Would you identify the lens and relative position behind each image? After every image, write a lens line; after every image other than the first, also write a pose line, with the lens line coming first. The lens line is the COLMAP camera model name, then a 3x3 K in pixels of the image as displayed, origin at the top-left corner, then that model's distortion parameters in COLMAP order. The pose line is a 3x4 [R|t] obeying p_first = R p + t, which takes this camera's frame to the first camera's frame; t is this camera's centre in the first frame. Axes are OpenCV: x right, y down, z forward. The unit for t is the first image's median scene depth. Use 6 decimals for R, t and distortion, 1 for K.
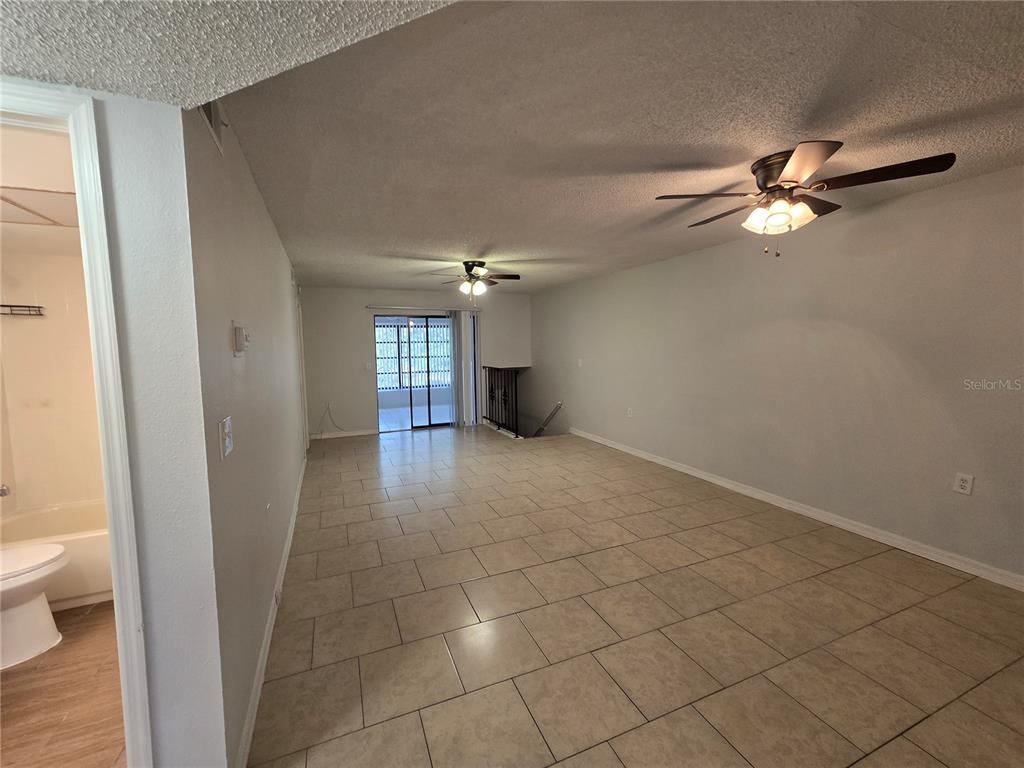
lens RADIAL K [[418.2, 0, 508.8], [0, 418.2, 386.5], [0, 0, 1]] dist [0.001065, 0.001095]
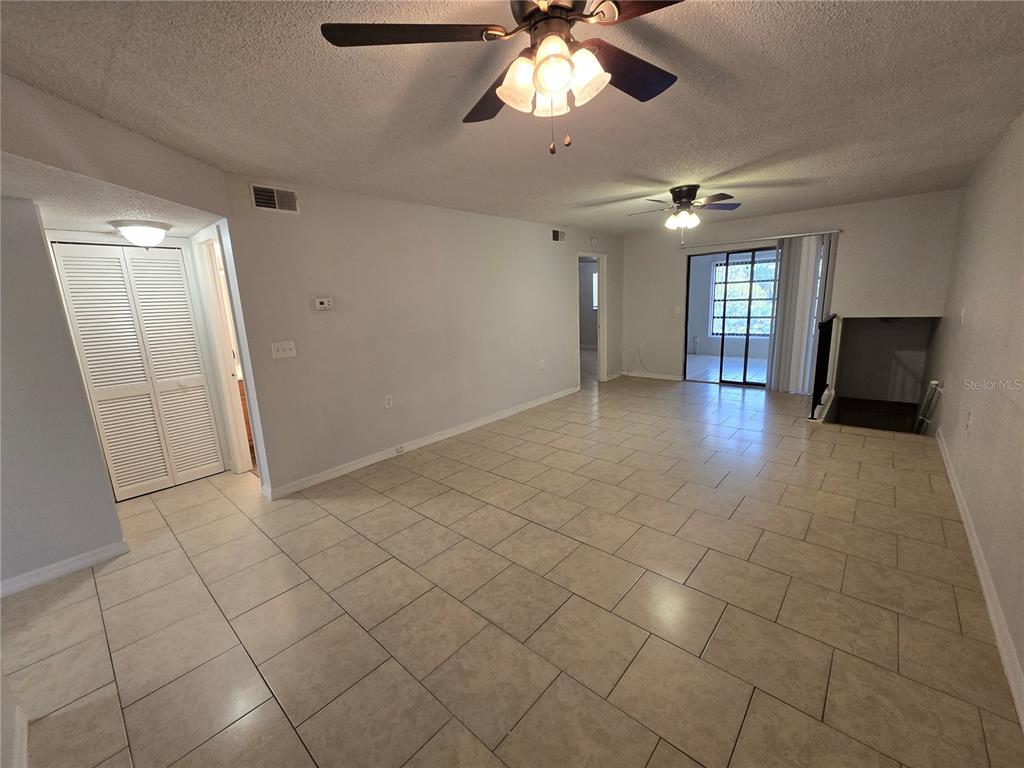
lens RADIAL K [[418.2, 0, 506.6], [0, 418.2, 384.5], [0, 0, 1]] dist [0.001065, 0.001095]
pose [[0.431053, 0.180713, -0.884045, 0.773669], [-0.050294, 0.983028, 0.176424, -0.062965], [0.900924, -0.031586, 0.432827, 0.445393]]
